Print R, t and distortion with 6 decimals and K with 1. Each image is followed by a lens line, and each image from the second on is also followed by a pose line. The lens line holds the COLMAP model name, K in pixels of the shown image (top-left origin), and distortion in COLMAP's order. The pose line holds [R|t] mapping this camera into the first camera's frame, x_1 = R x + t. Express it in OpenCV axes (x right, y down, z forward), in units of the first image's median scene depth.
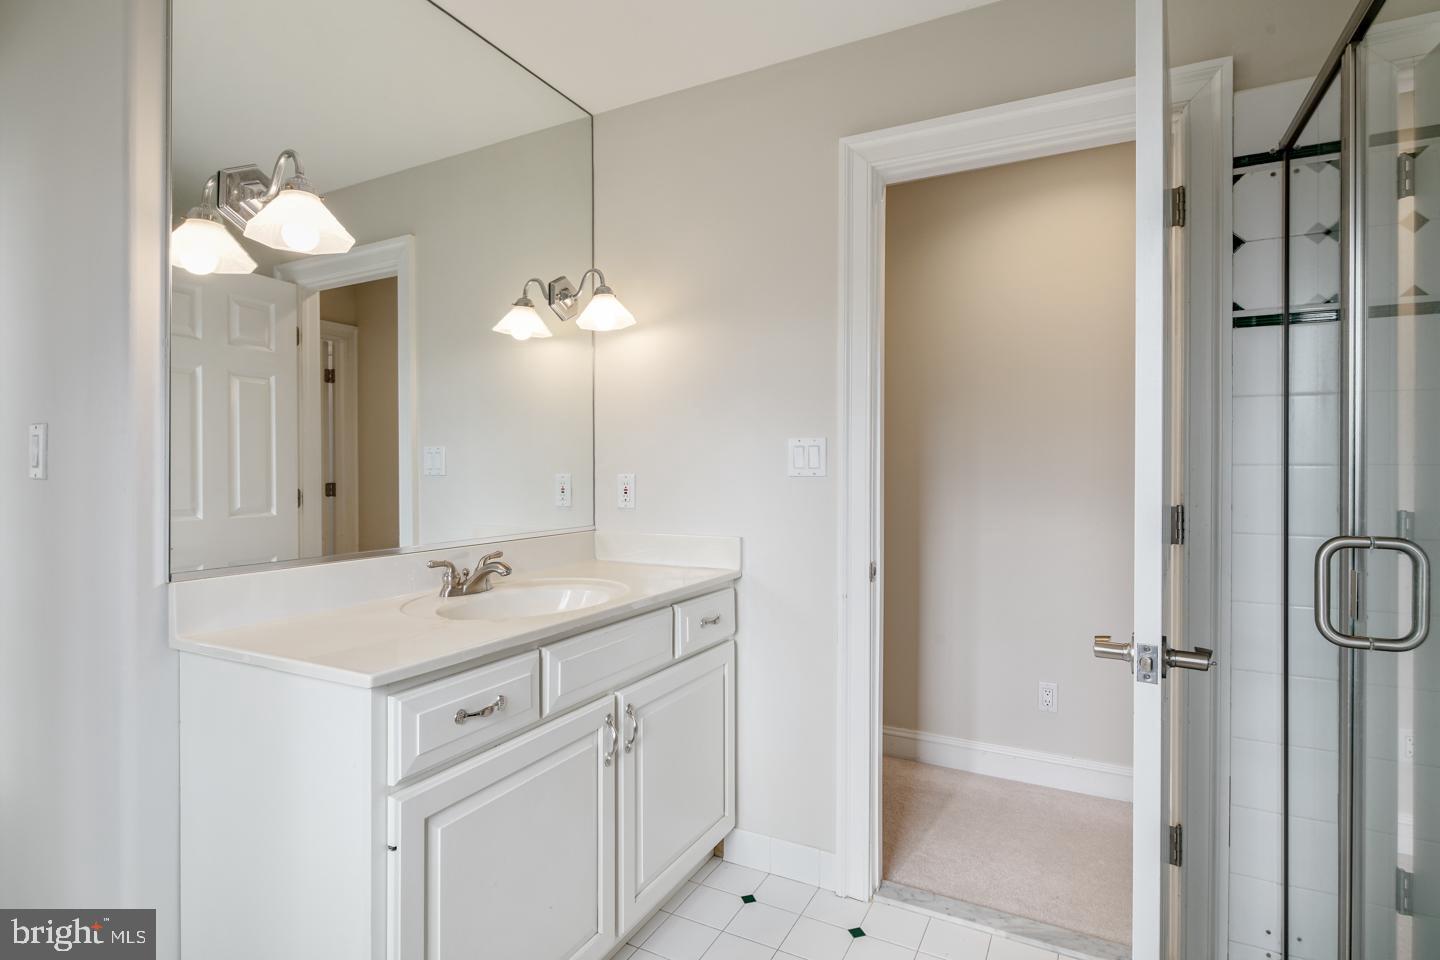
lens RADIAL K [[706.4, 0, 720.0], [0, 706.4, 480.0], [0, 0, 1]] dist [0.003164, 0.000041]
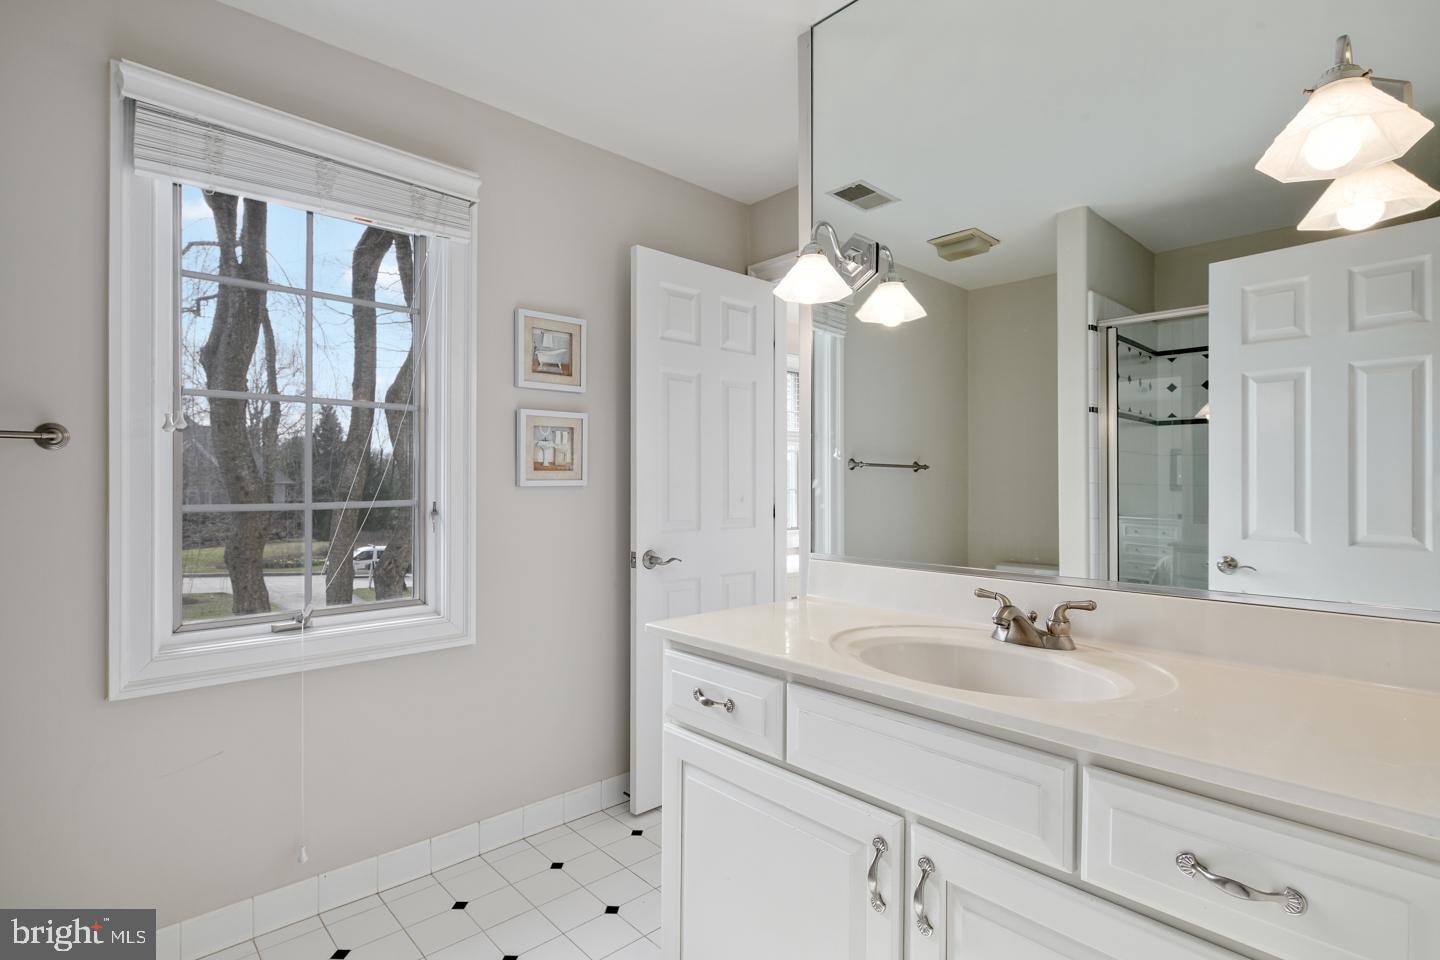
lens RADIAL K [[706.4, 0, 720.0], [0, 706.4, 480.0], [0, 0, 1]] dist [0.003164, 0.000041]
pose [[-0.336202, -0.013051, -0.941700, 0.592343], [-0.019287, 0.999790, -0.006970, -0.007213], [0.941592, 0.015819, -0.336383, 1.174380]]
